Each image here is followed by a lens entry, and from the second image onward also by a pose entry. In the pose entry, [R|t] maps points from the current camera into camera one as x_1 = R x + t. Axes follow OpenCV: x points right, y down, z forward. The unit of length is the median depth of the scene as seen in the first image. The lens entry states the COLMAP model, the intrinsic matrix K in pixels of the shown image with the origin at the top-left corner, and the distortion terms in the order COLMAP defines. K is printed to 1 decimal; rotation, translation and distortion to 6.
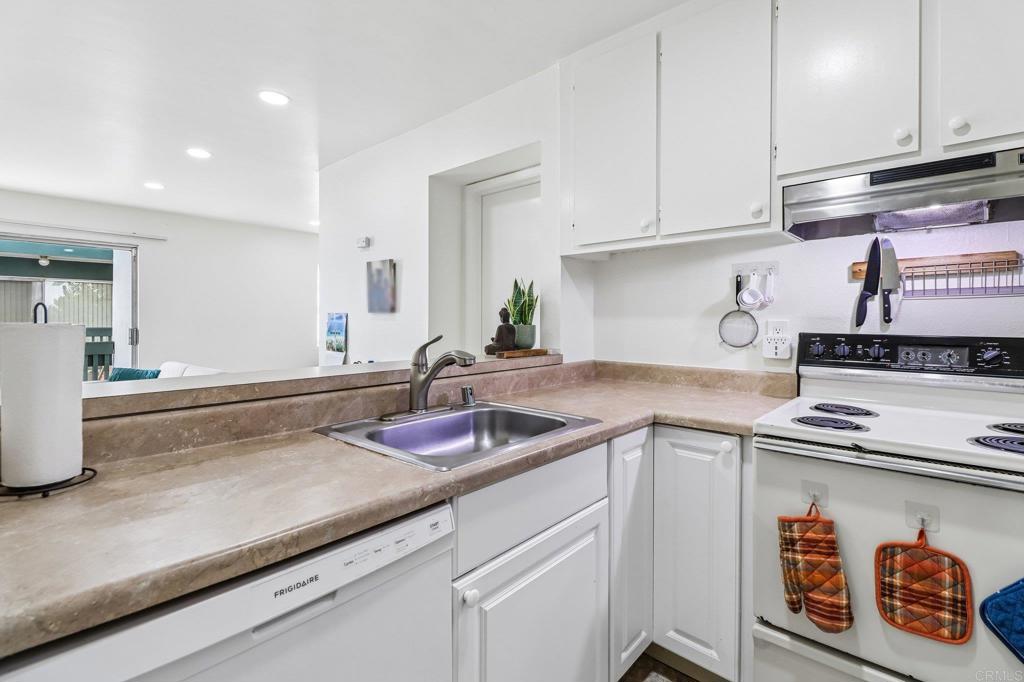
lens RADIAL K [[473.1, 0, 513.0], [0, 473.1, 330.5], [0, 0, 1]] dist [-0.002320, -0.000408]
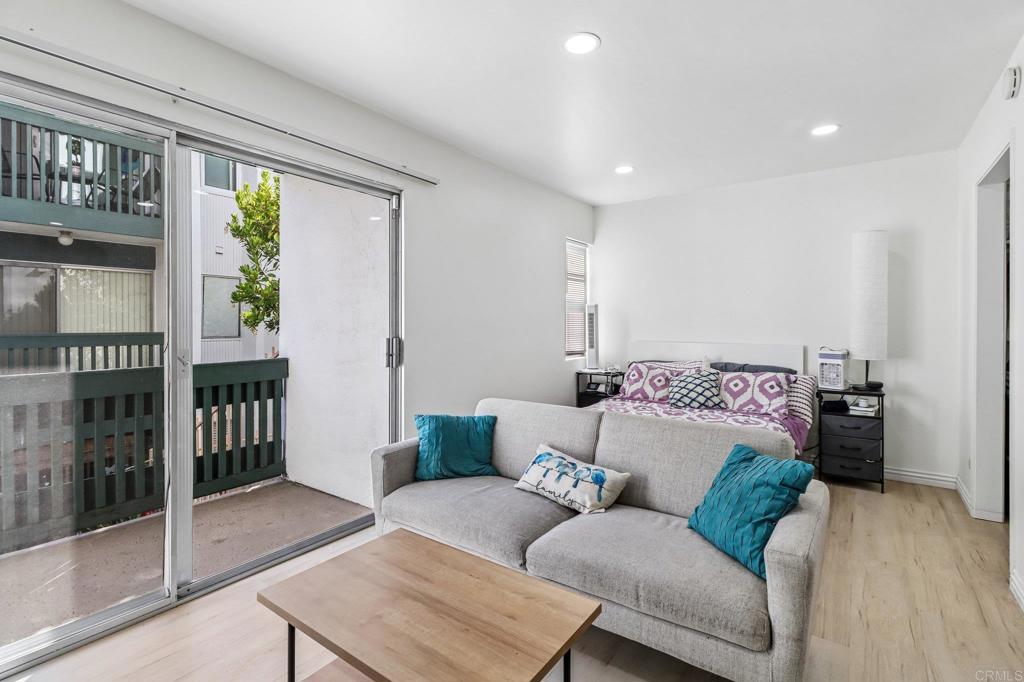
lens RADIAL K [[473.1, 0, 512.7], [0, 473.1, 333.2], [0, 0, 1]] dist [-0.002320, -0.000408]
pose [[0.996076, -0.003357, 0.088437, -0.385863], [0.003056, 0.999989, 0.003533, -0.006393], [-0.088447, -0.003249, 0.996076, 0.230276]]
